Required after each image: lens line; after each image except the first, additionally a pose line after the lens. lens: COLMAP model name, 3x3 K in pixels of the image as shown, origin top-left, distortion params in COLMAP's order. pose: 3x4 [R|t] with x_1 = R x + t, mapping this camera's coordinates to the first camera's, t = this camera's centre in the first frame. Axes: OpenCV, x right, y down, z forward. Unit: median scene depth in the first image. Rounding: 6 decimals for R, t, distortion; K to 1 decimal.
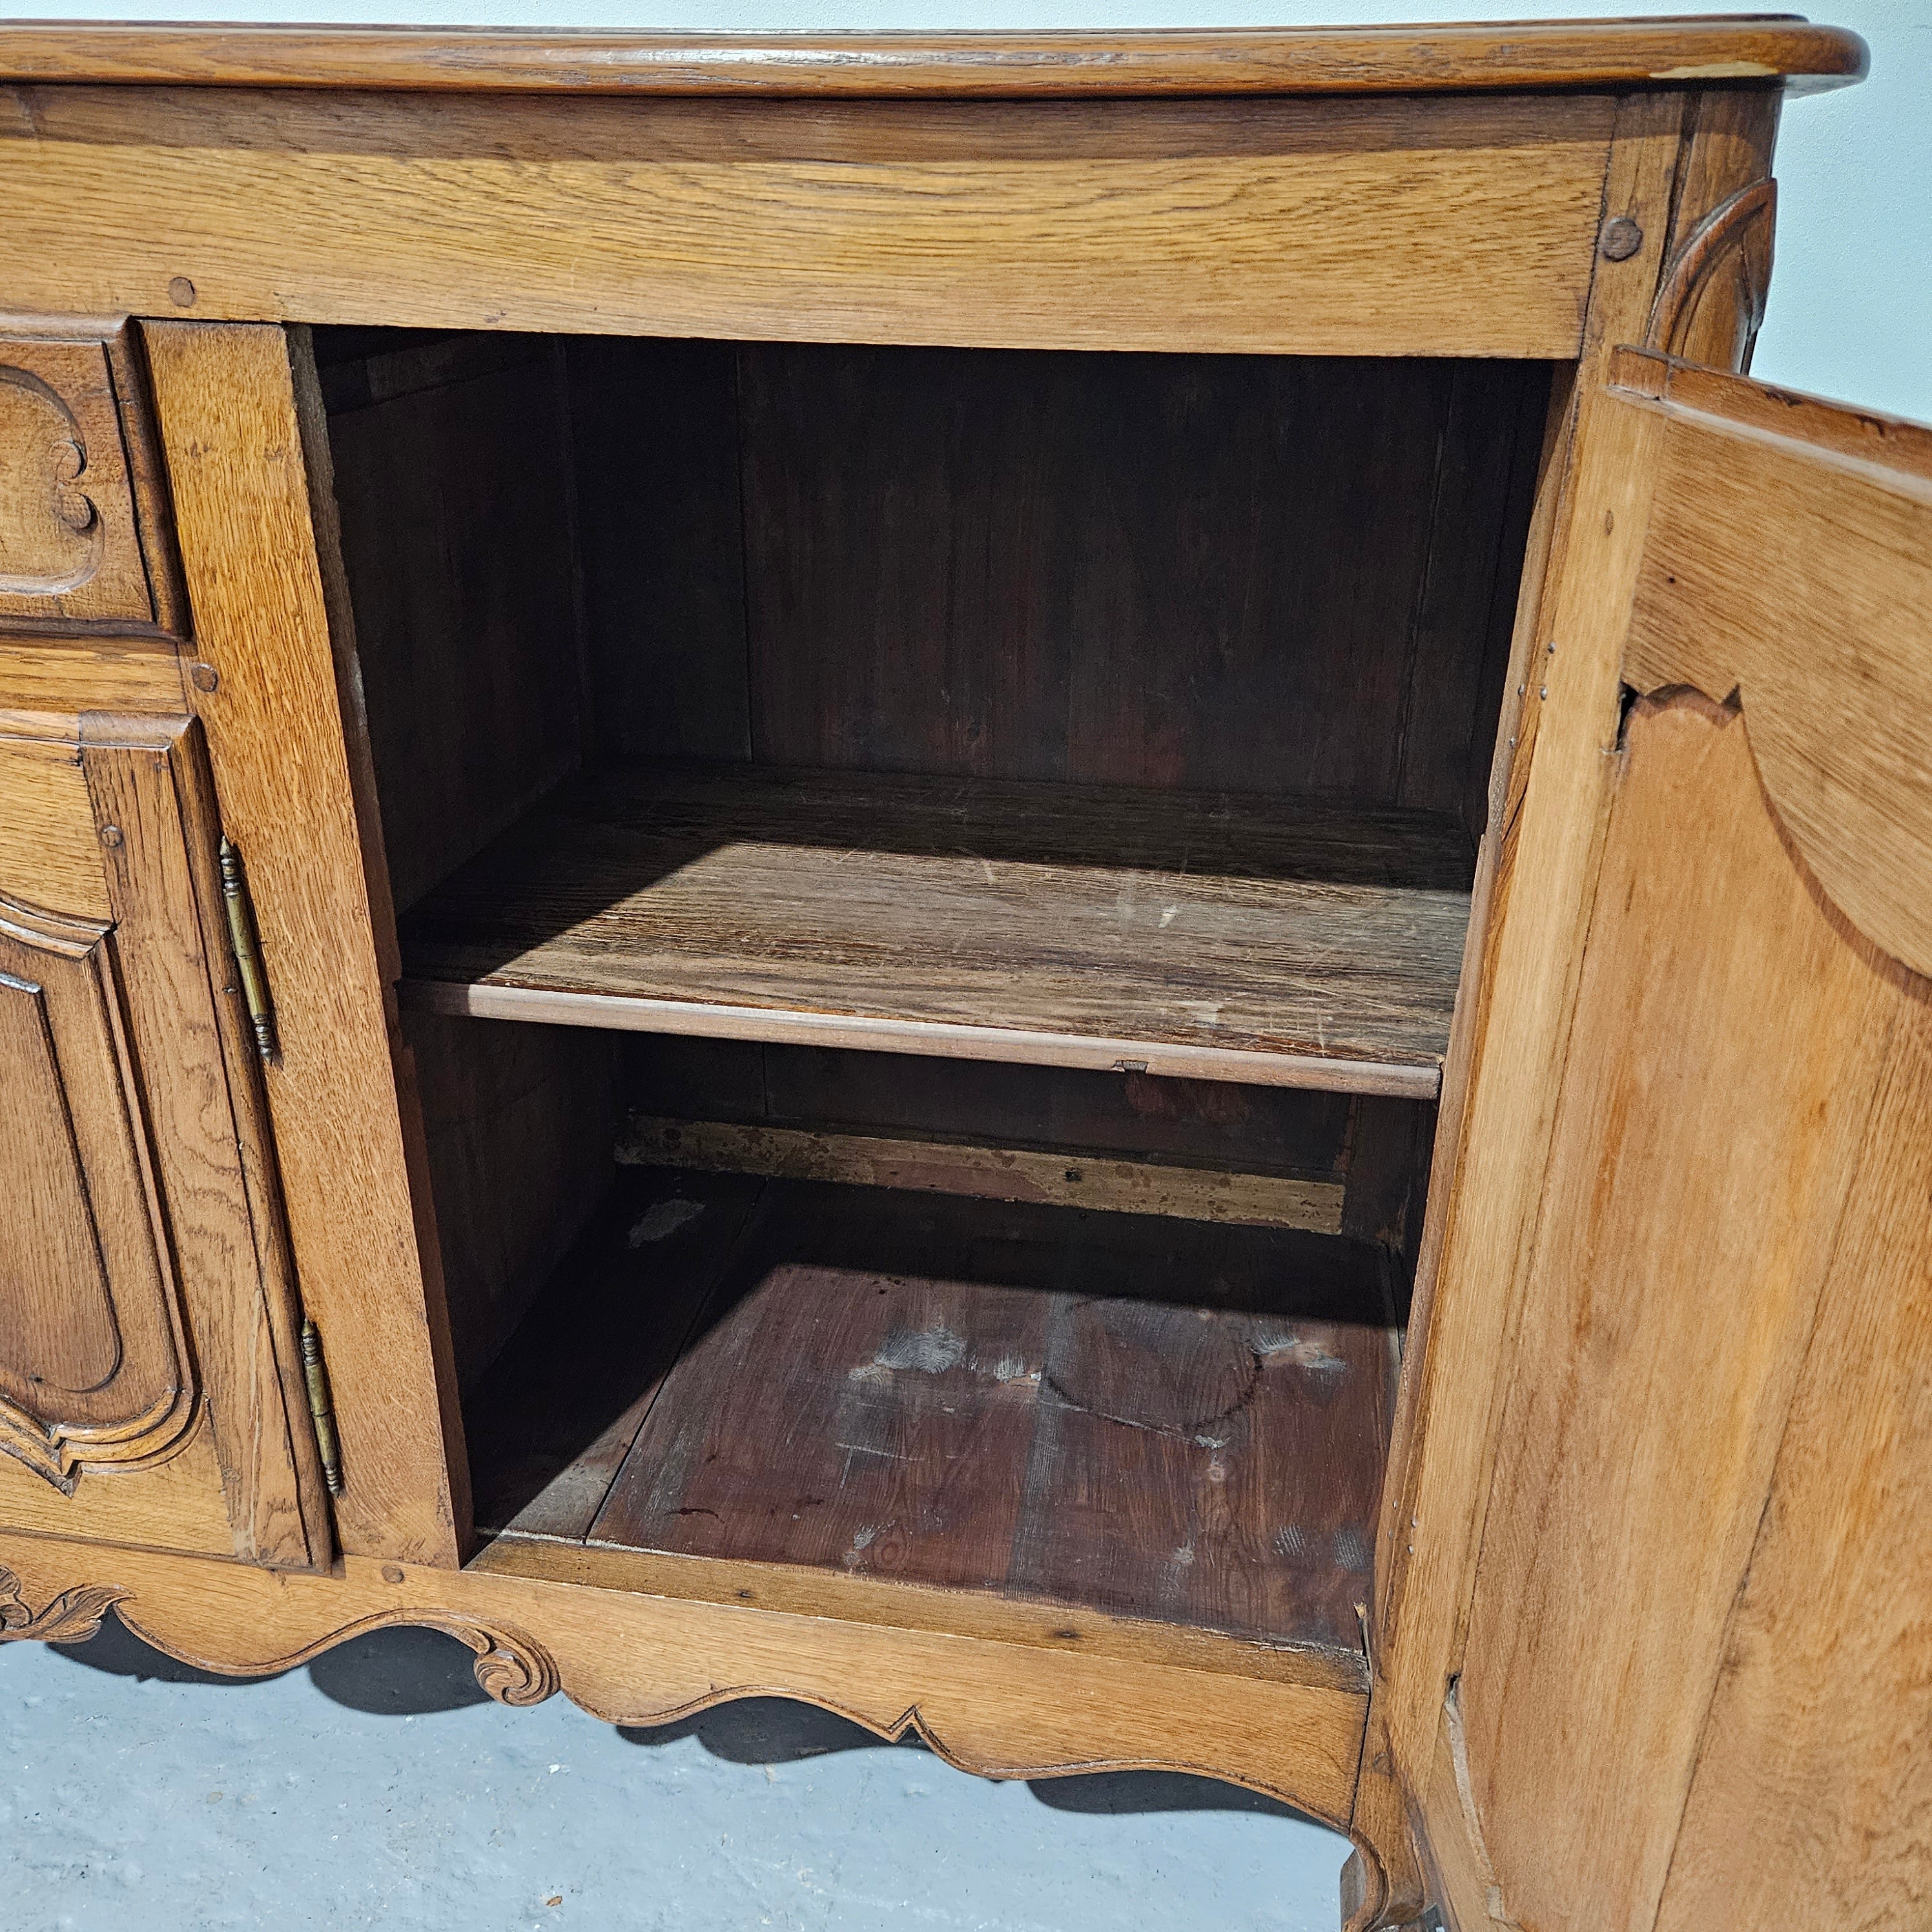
lens RADIAL K [[1733.2, 0, 965.8], [0, 1733.2, 965.3], [0, 0, 1]] dist [0.084110, -0.096588]
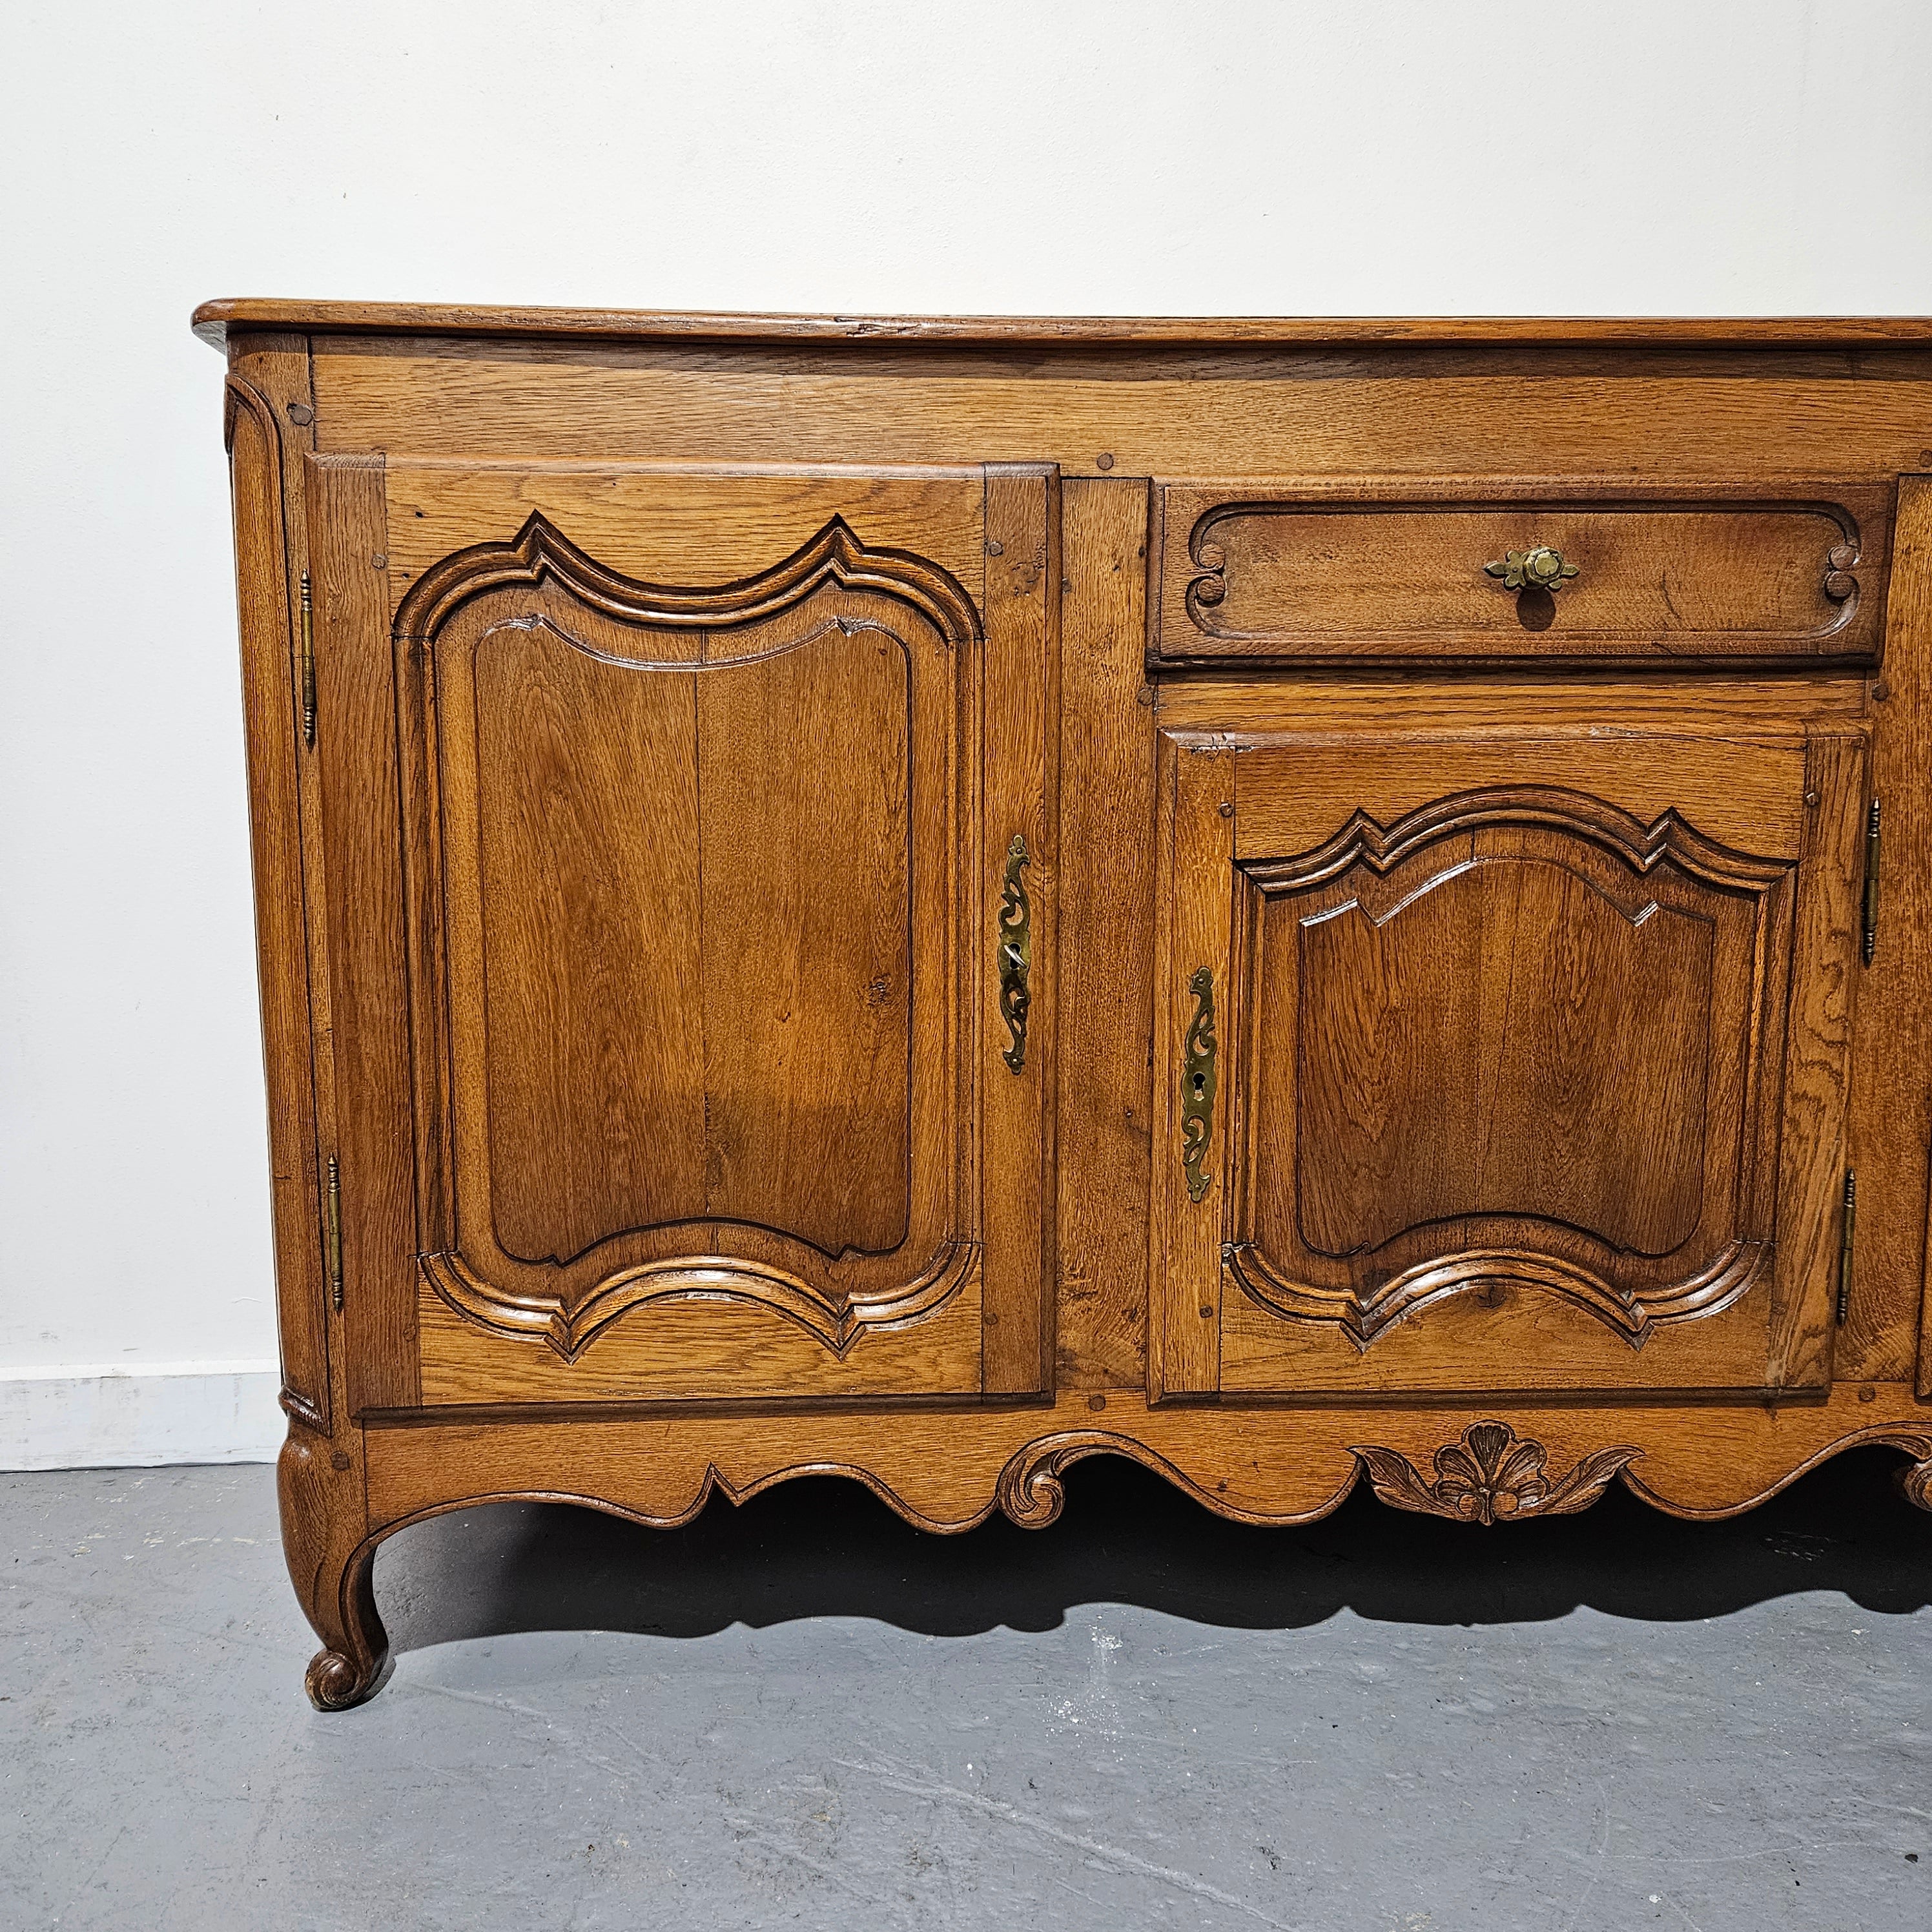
lens RADIAL K [[1733.2, 0, 949.7], [0, 1733.2, 944.4], [0, 0, 1]] dist [0.084110, -0.096588]
pose [[0.980472, -0.047412, 0.190858, -1.524942], [0.101641, 0.953002, -0.285406, 0.409924], [-0.168356, 0.299231, 0.939211, -0.278801]]
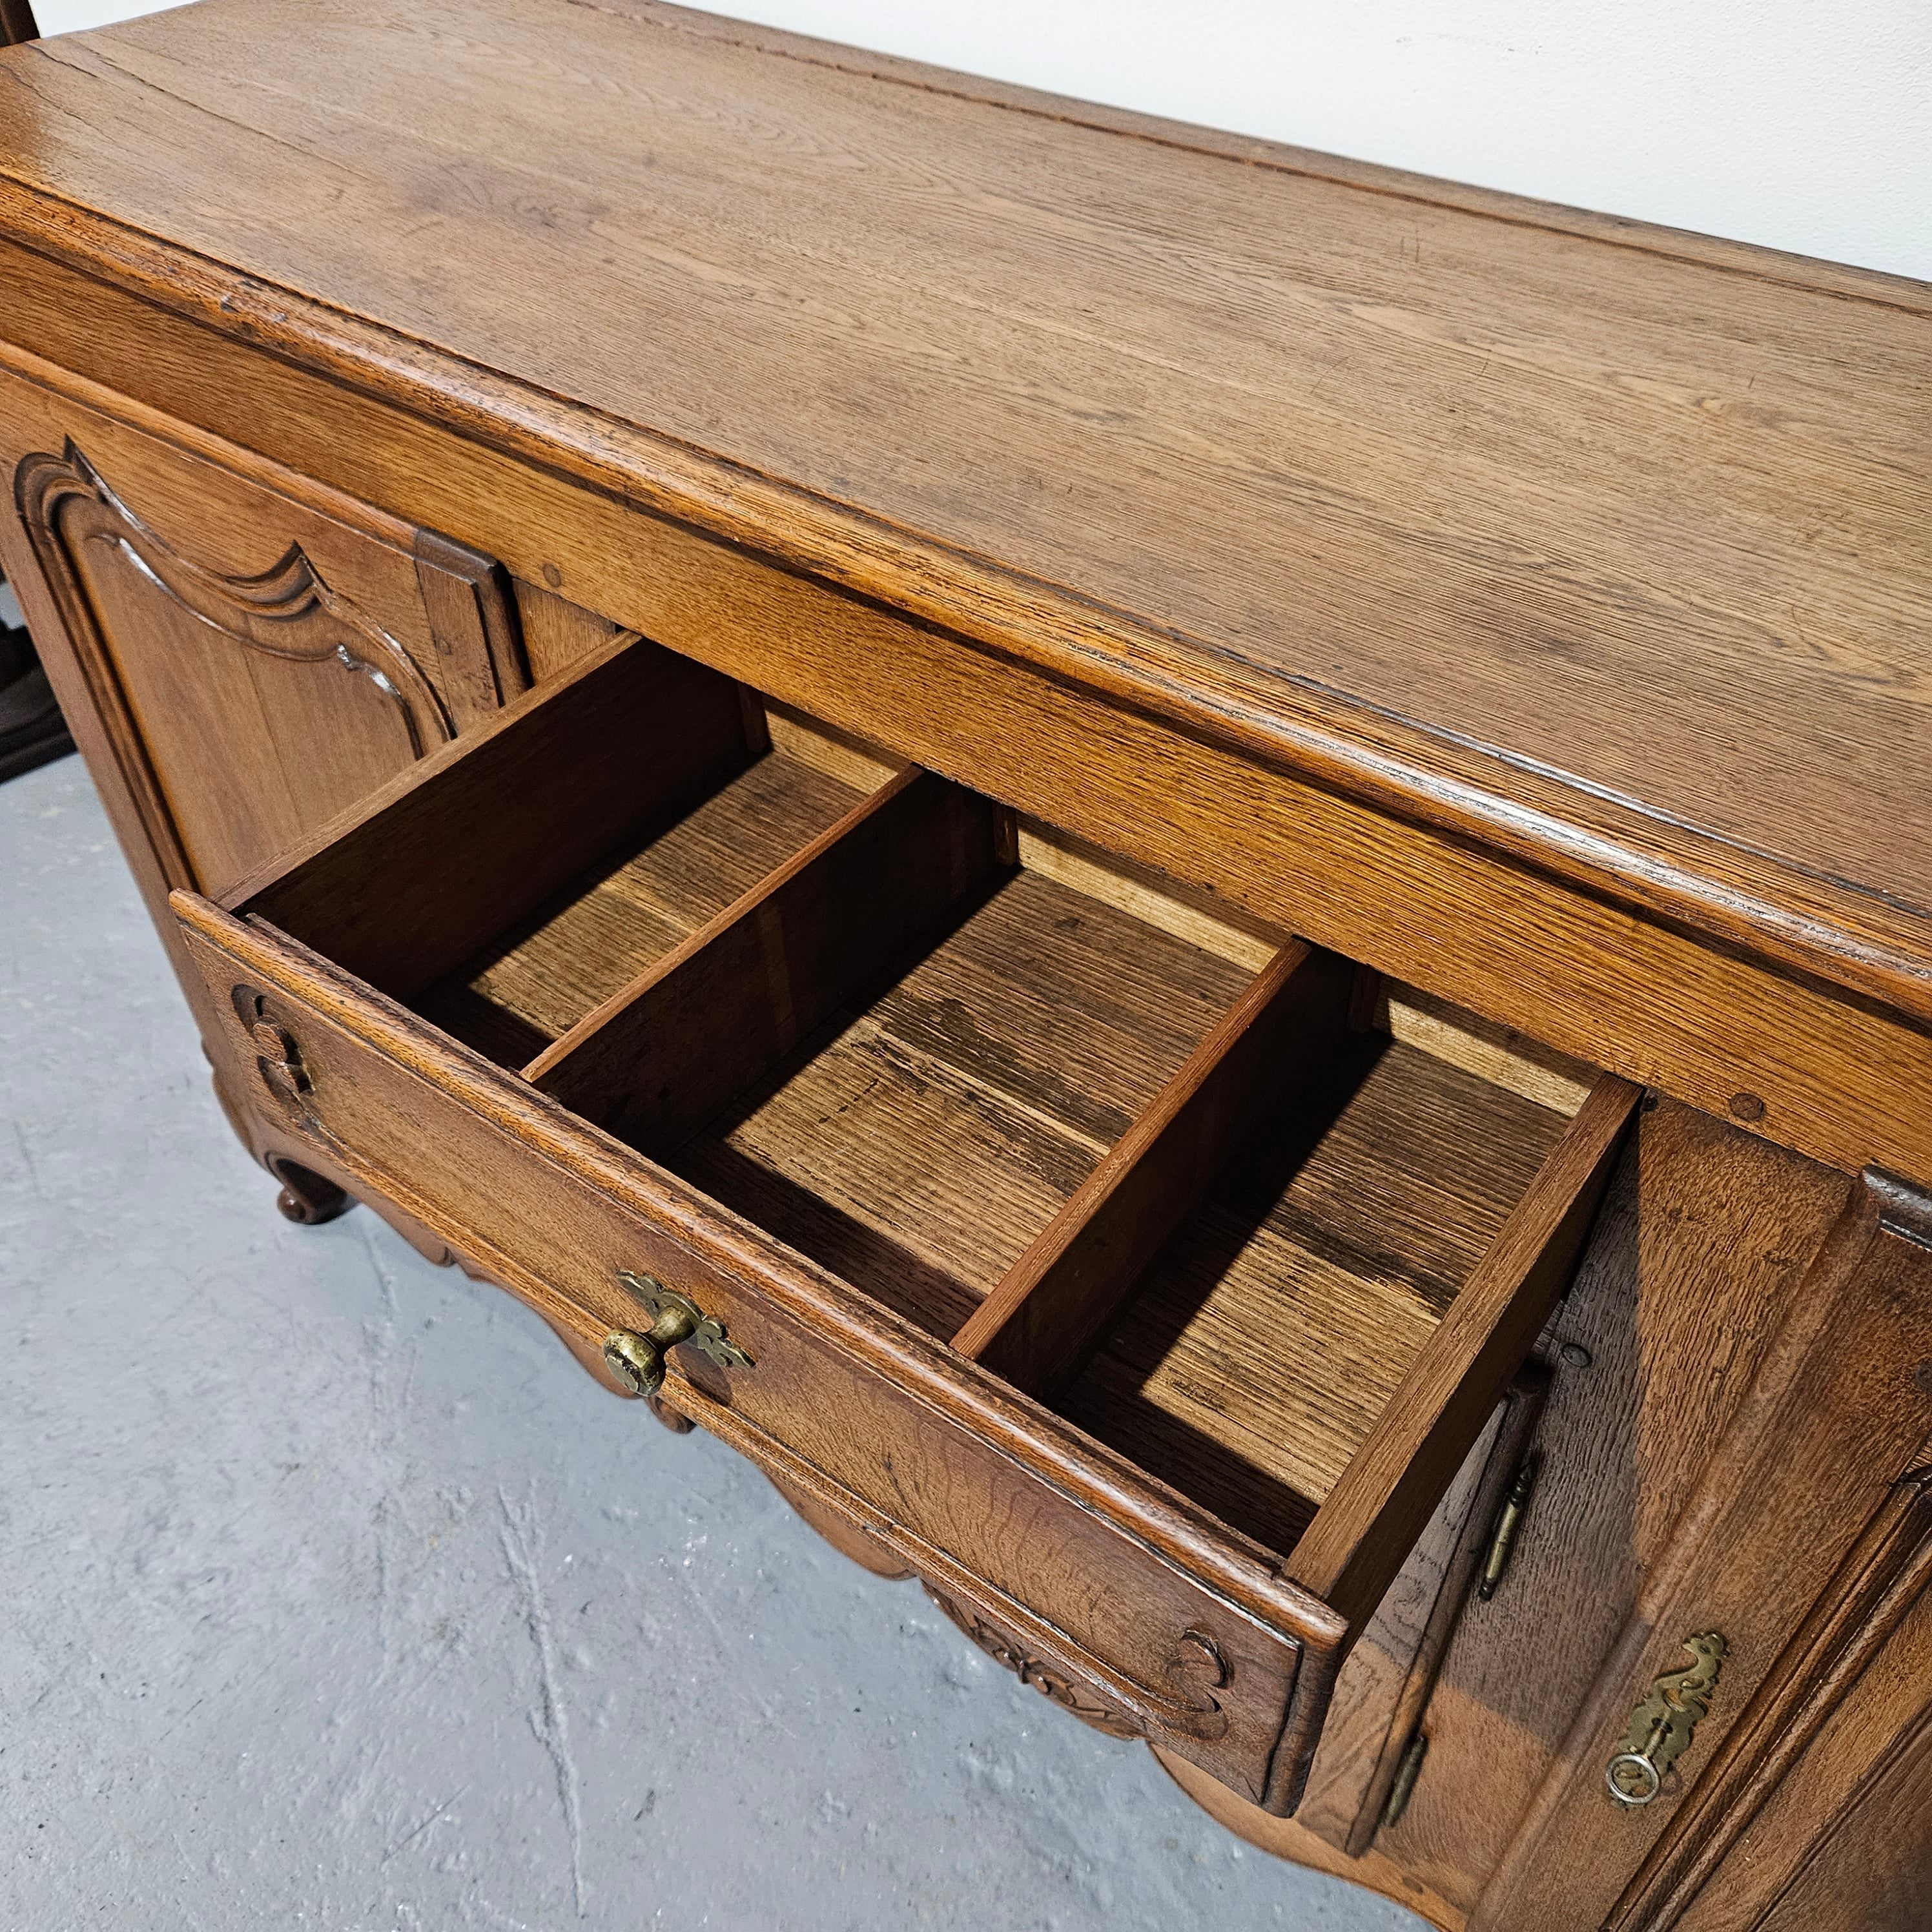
lens RADIAL K [[1733.2, 0, 961.9], [0, 1733.2, 982.4], [0, 0, 1]] dist [0.084110, -0.096588]
pose [[0.887853, 0.298260, -0.350369, -0.440462], [-0.172403, 0.921627, 0.347679, -0.578889], [0.426608, -0.248284, 0.869690, 0.129020]]
